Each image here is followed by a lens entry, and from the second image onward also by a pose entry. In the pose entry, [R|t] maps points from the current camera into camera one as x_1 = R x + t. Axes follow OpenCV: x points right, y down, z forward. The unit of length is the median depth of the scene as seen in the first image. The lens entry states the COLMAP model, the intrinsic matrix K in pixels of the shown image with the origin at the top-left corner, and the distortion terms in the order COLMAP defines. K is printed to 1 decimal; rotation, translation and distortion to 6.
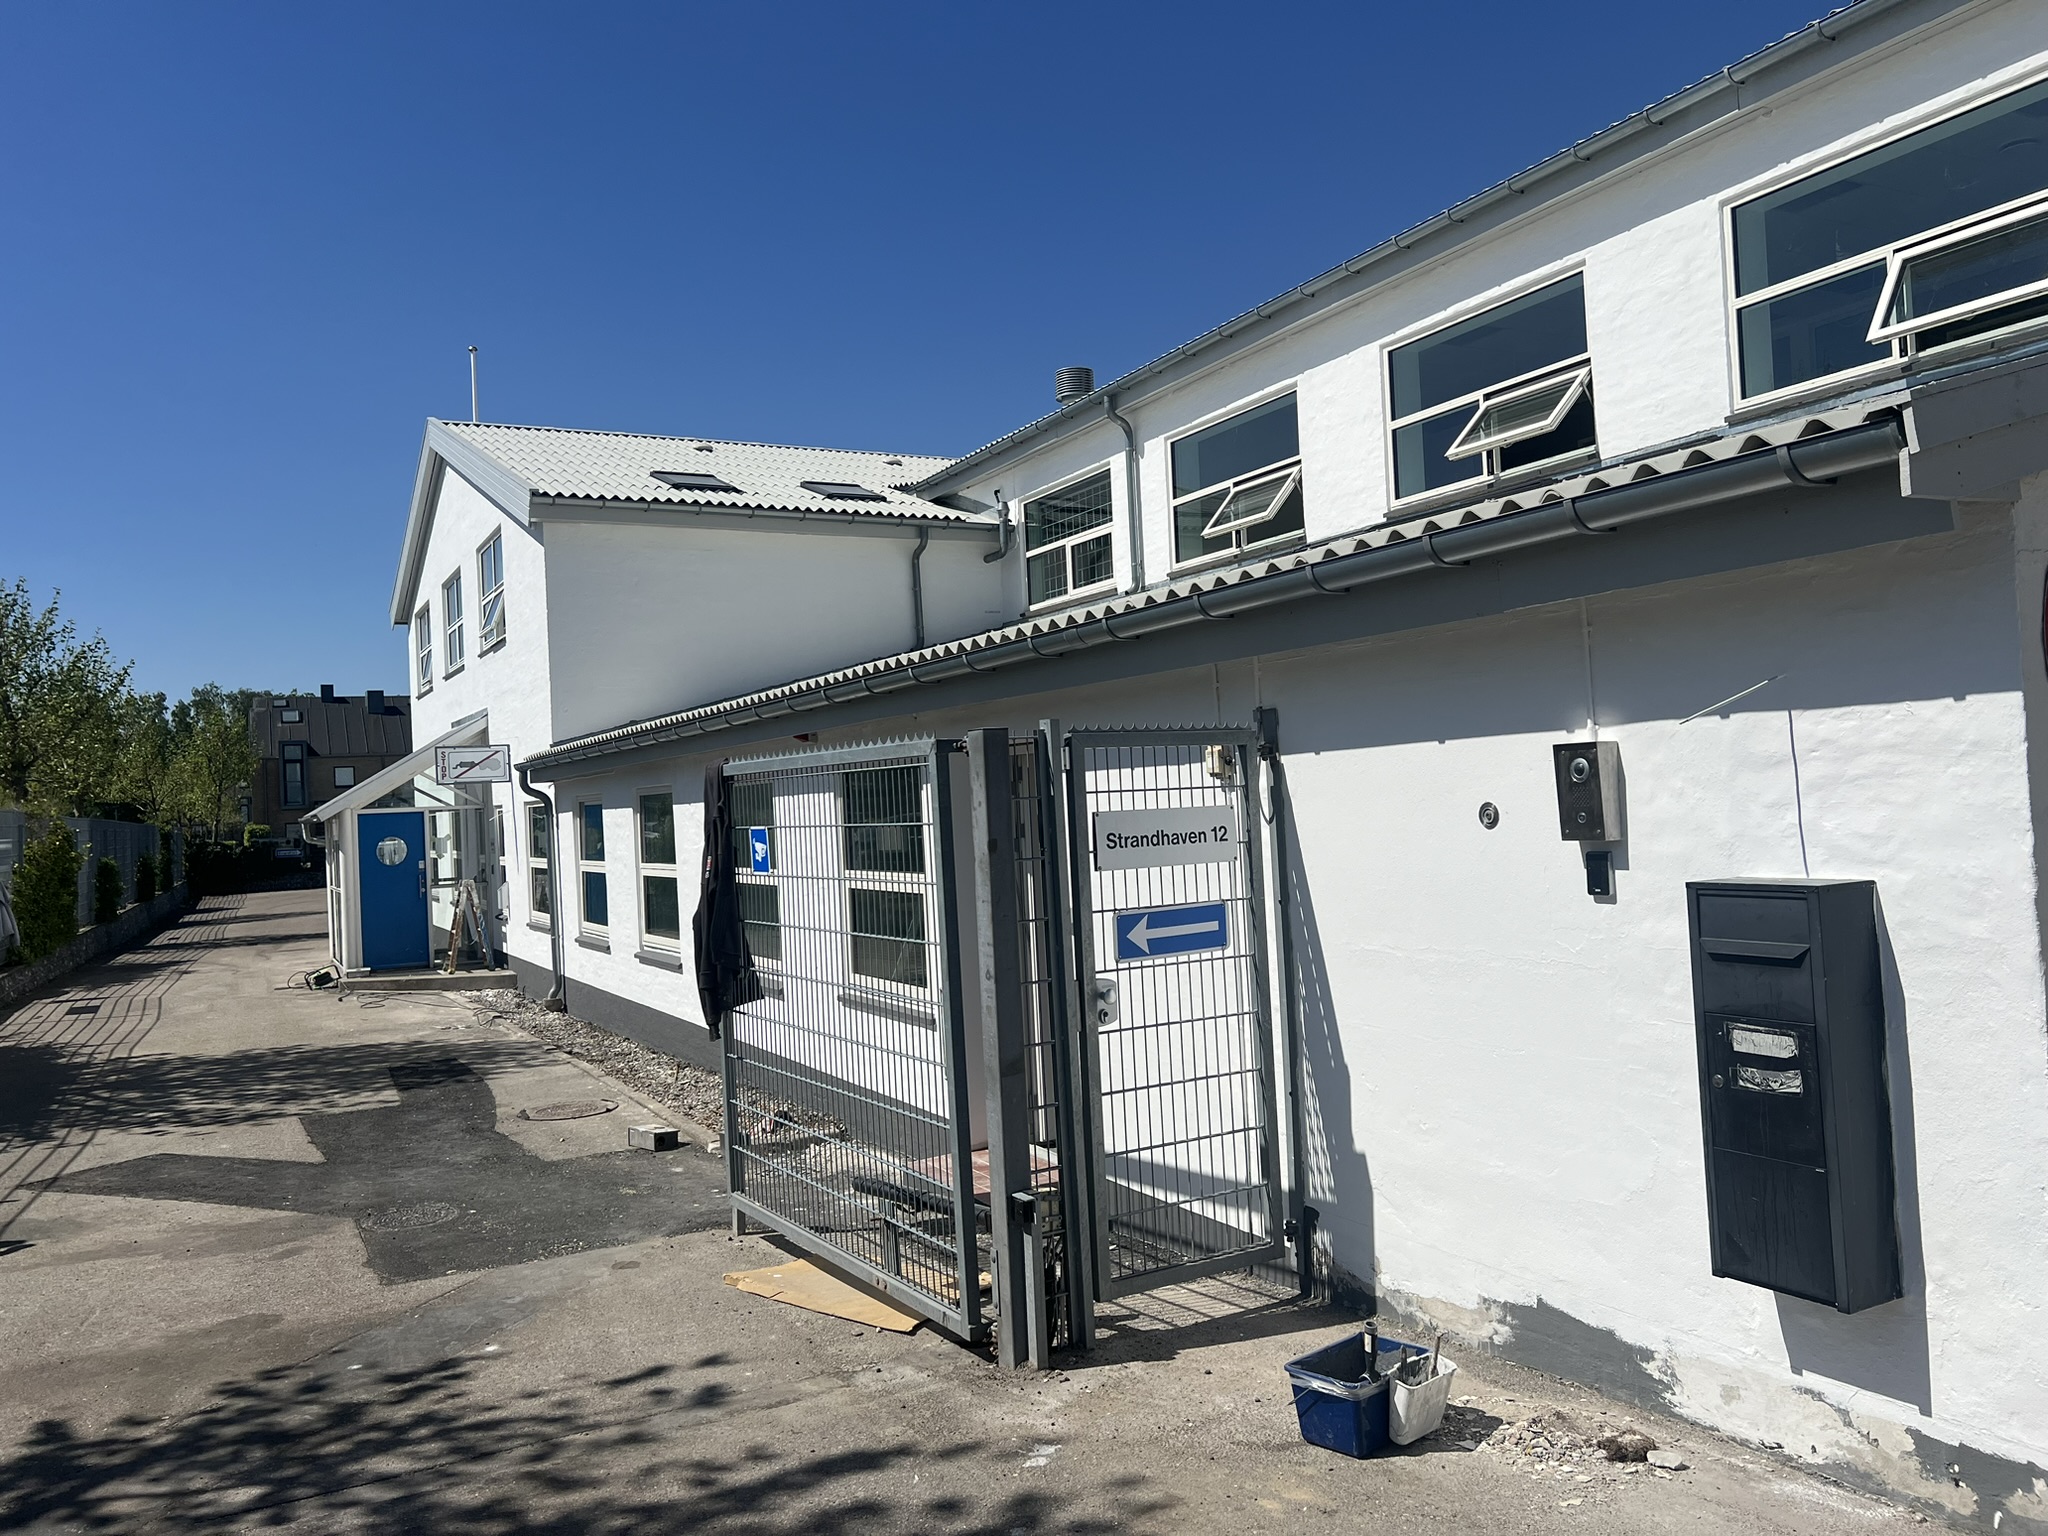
lens RADIAL K [[1556.0, 0, 1025.8], [0, 1556.0, 771.1], [0, 0, 1]] dist [-0.004014, 0.001321]
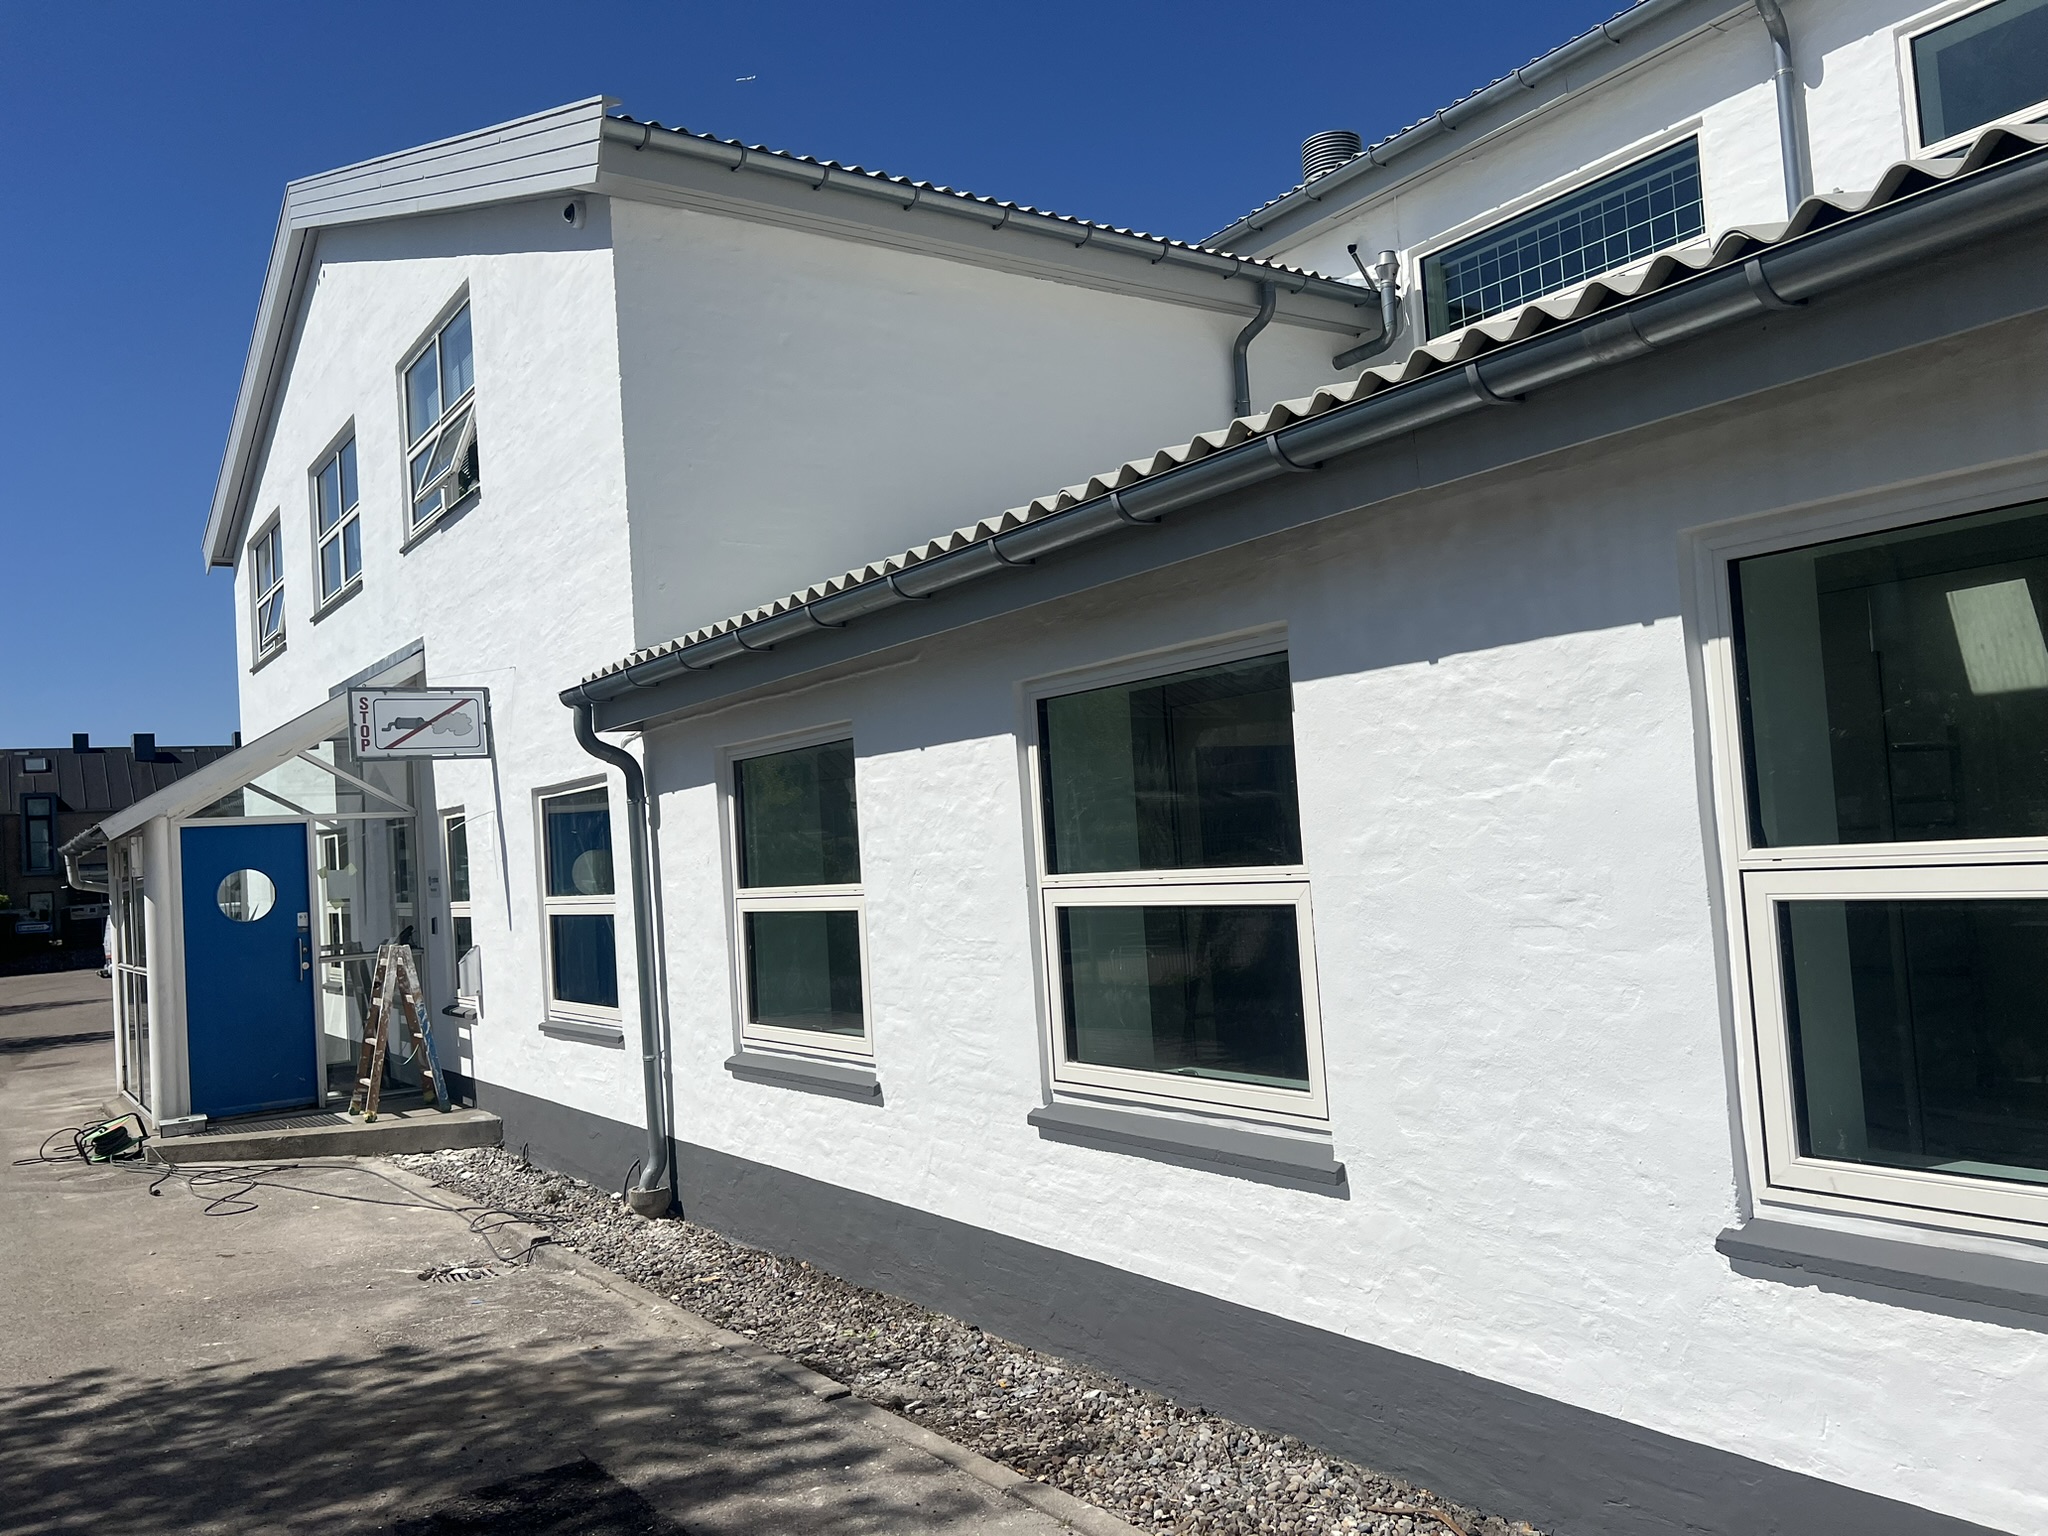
lens RADIAL K [[1556.0, 0, 1022.3], [0, 1556.0, 767.3], [0, 0, 1]] dist [-0.004014, 0.001321]
pose [[0.992046, -0.014078, 0.125085, -0.210182], [0.019026, 0.999080, -0.038445, 0.033230], [-0.124429, 0.040519, 0.991401, 0.434336]]
